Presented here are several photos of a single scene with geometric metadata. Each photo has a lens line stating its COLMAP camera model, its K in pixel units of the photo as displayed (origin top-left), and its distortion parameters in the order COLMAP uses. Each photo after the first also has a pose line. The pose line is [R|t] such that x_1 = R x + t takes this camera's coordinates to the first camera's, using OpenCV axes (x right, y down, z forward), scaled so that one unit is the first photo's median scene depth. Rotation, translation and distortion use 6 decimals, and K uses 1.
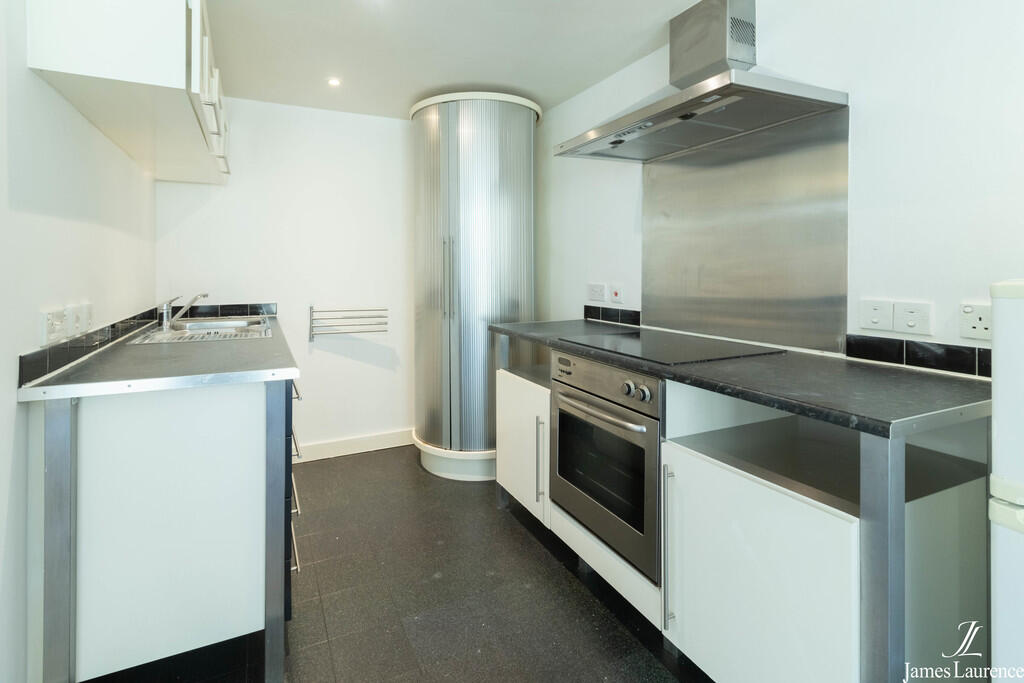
lens RADIAL K [[490.5, 0, 512.3], [0, 490.5, 279.7], [0, 0, 1]] dist [0.014605, -0.000052]
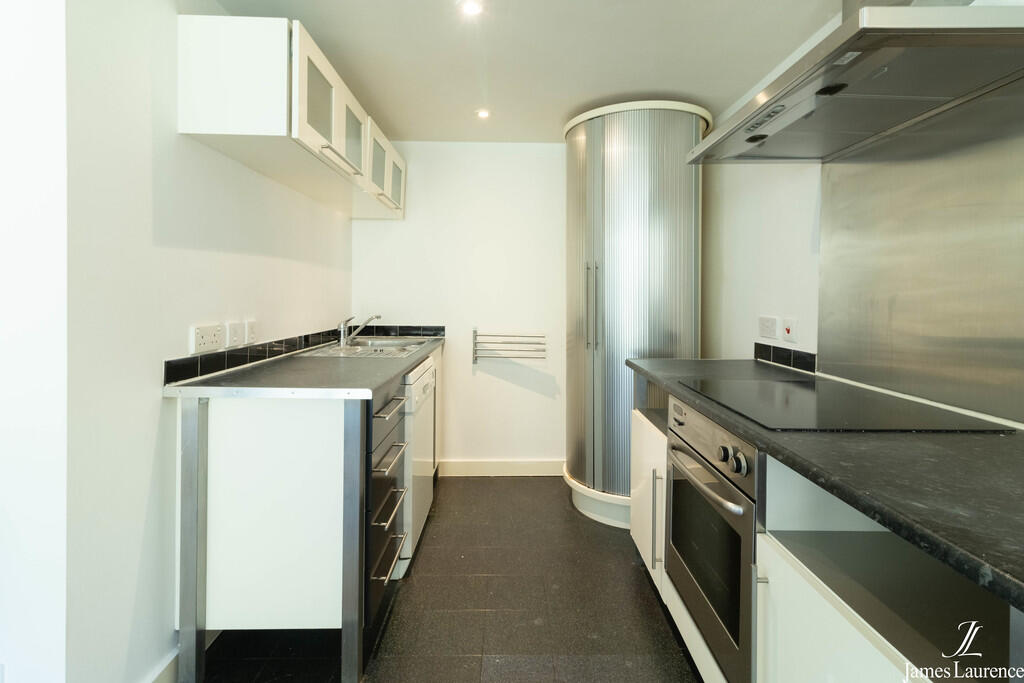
lens RADIAL K [[495.2, 0, 514.7], [0, 495.2, 306.2], [0, 0, 1]] dist [0.015027, -0.000088]
pose [[0.911219, 0.020363, -0.411420, 0.152749], [-0.020927, 0.999776, 0.003135, -0.003989], [0.411391, 0.005753, 0.911441, 0.090041]]
